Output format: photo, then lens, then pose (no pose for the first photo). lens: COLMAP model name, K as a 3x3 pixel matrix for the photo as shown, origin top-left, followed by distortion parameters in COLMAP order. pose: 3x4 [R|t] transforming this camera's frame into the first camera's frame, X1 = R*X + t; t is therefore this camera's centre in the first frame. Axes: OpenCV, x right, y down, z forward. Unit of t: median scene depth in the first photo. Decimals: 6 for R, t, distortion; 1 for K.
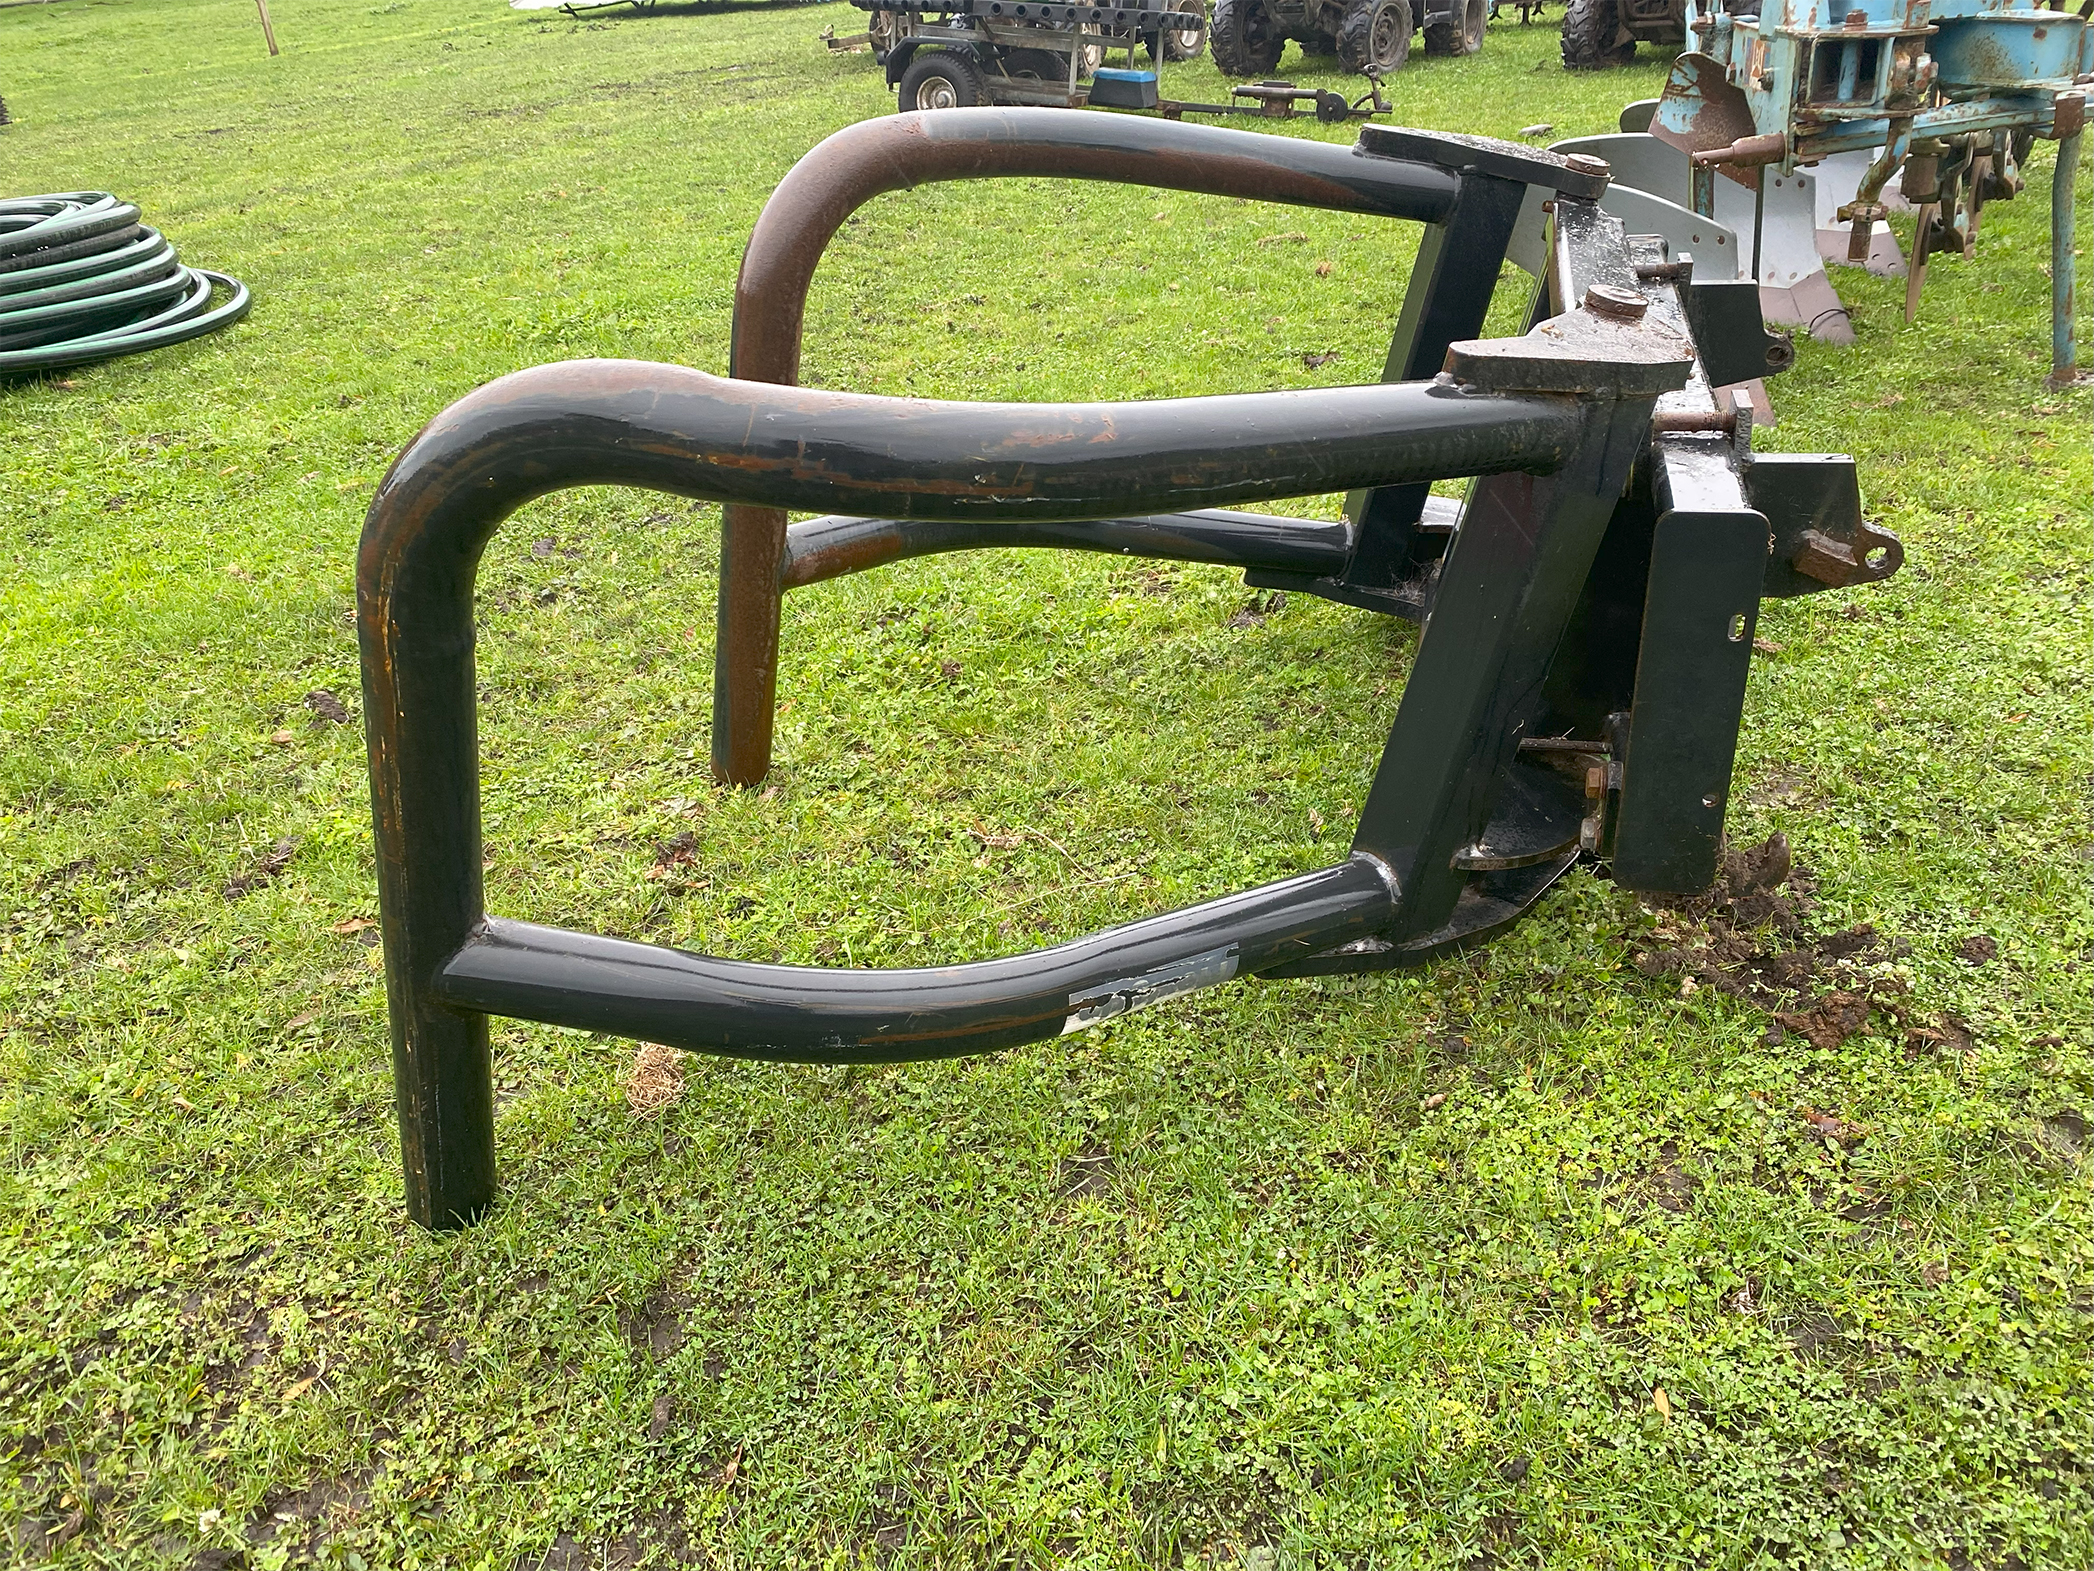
lens RADIAL K [[1585.2, 0, 1047.0], [0, 1585.2, 785.5], [0, 0, 1]] dist [0.001174, -0.004478]
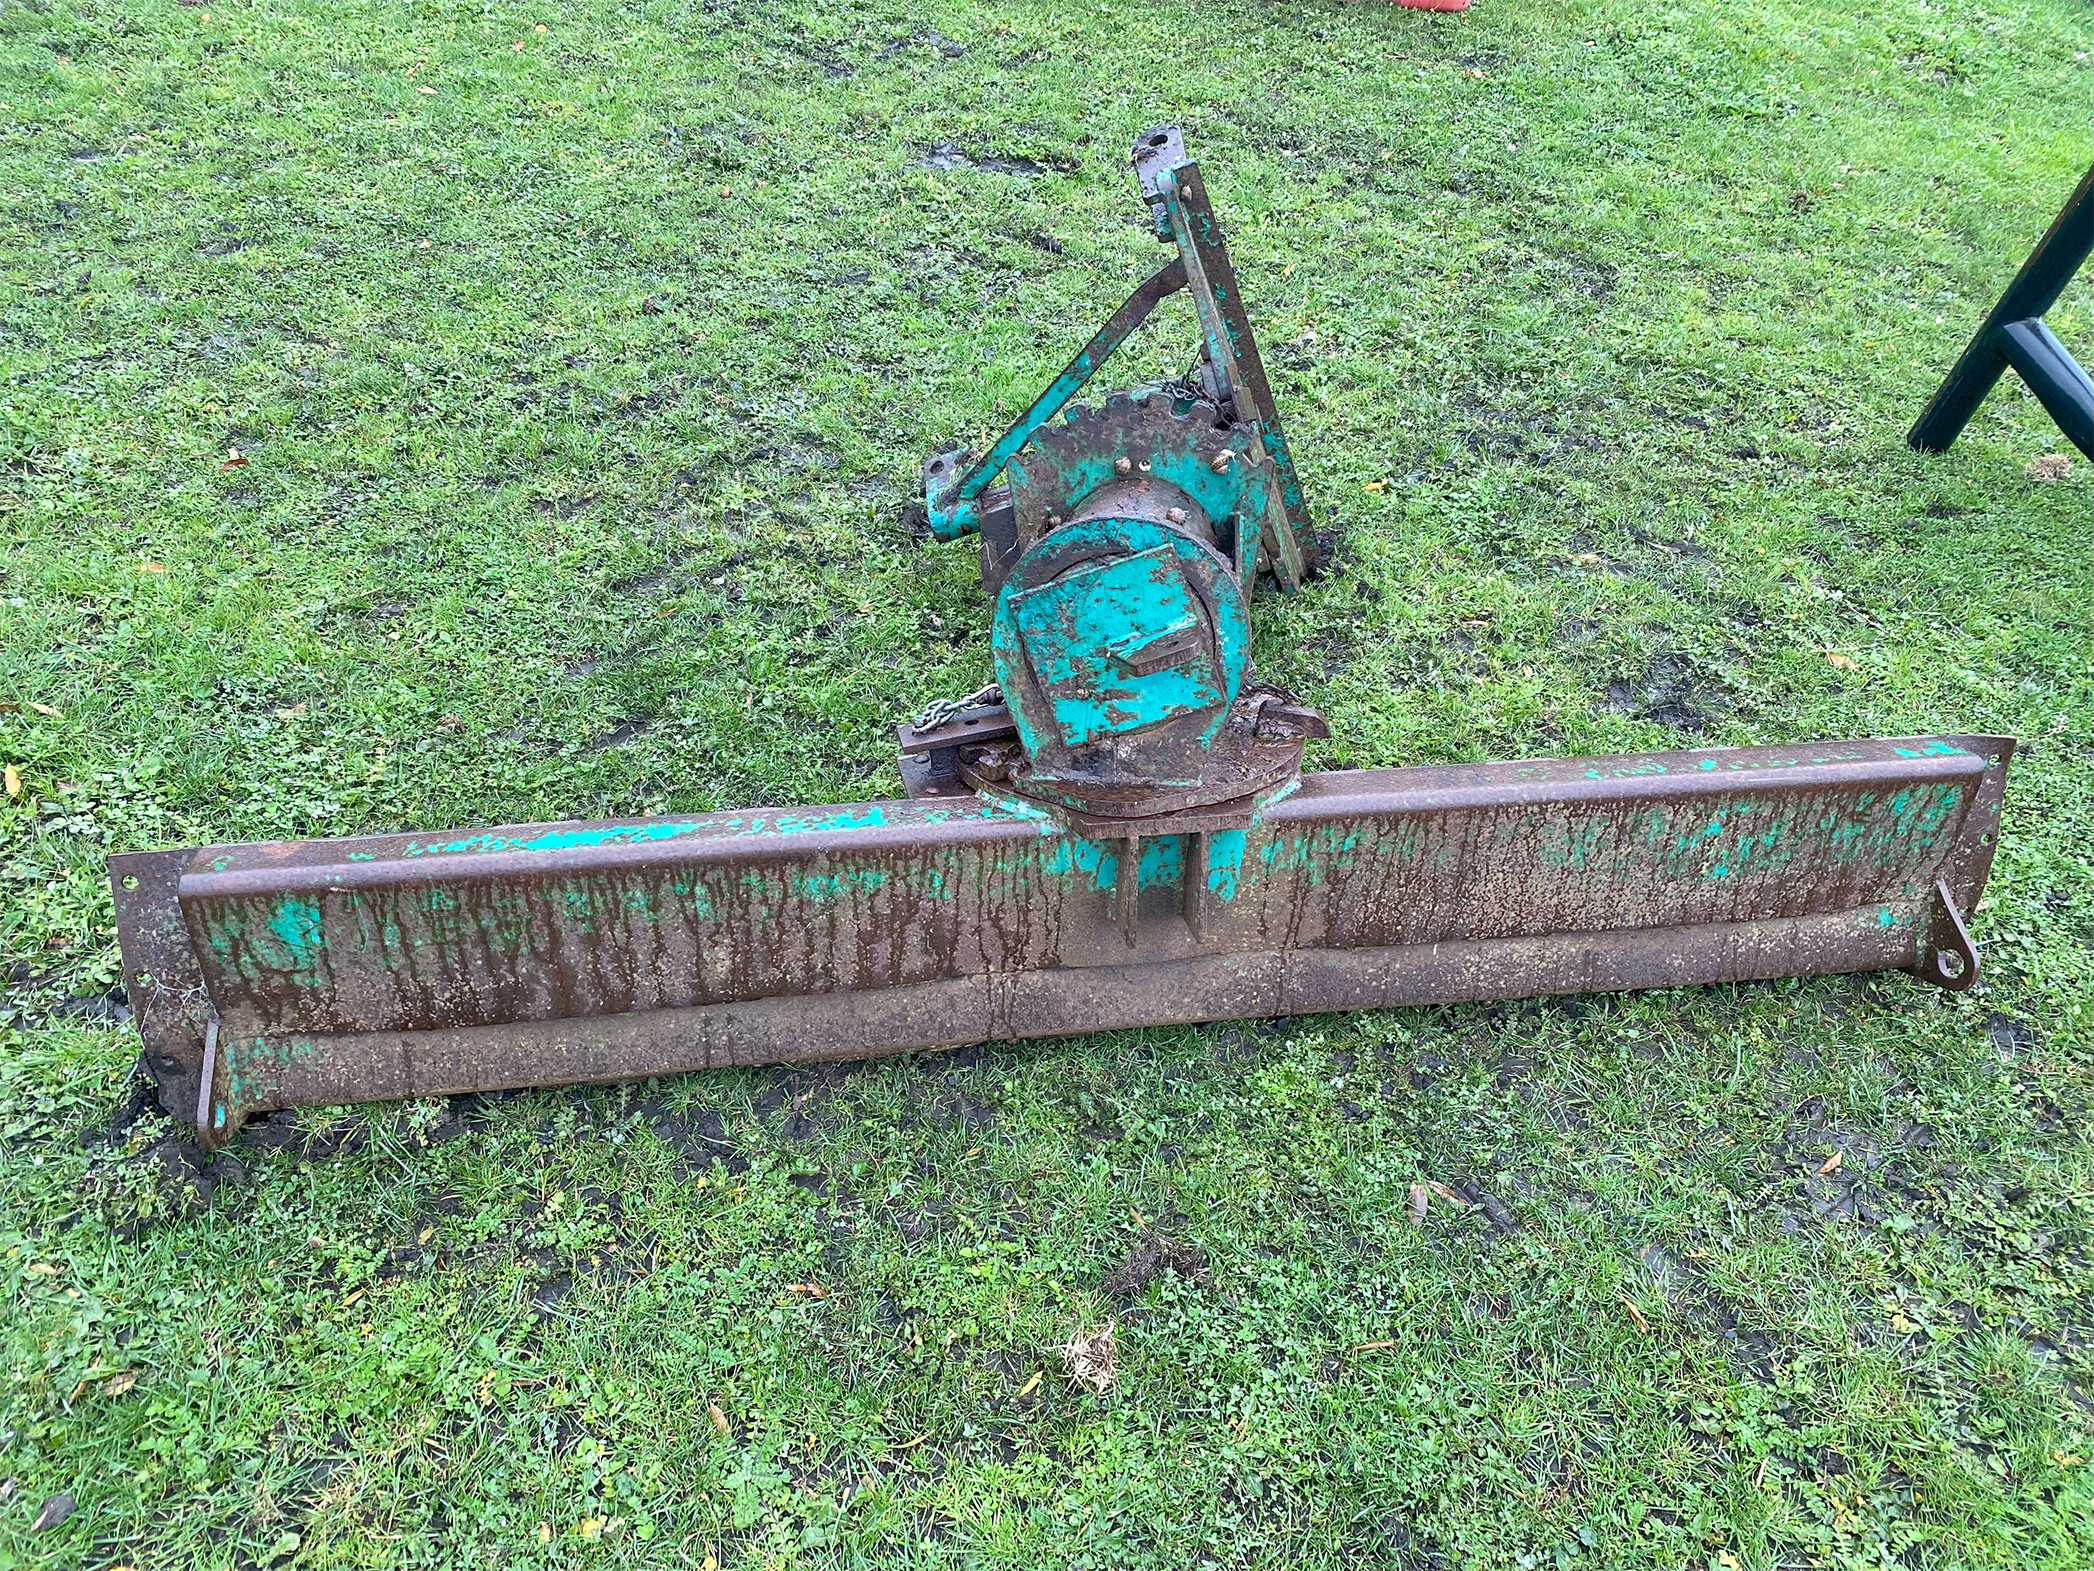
lens RADIAL K [[1585.2, 0, 1047.0], [0, 1585.2, 785.5], [0, 0, 1]] dist [0.001174, -0.004478]
pose [[0.303197, 0.701910, -0.644511, 1.059091], [-0.528580, 0.686639, 0.499129, 0.156430], [0.792890, 0.189341, 0.579203, -1.184751]]
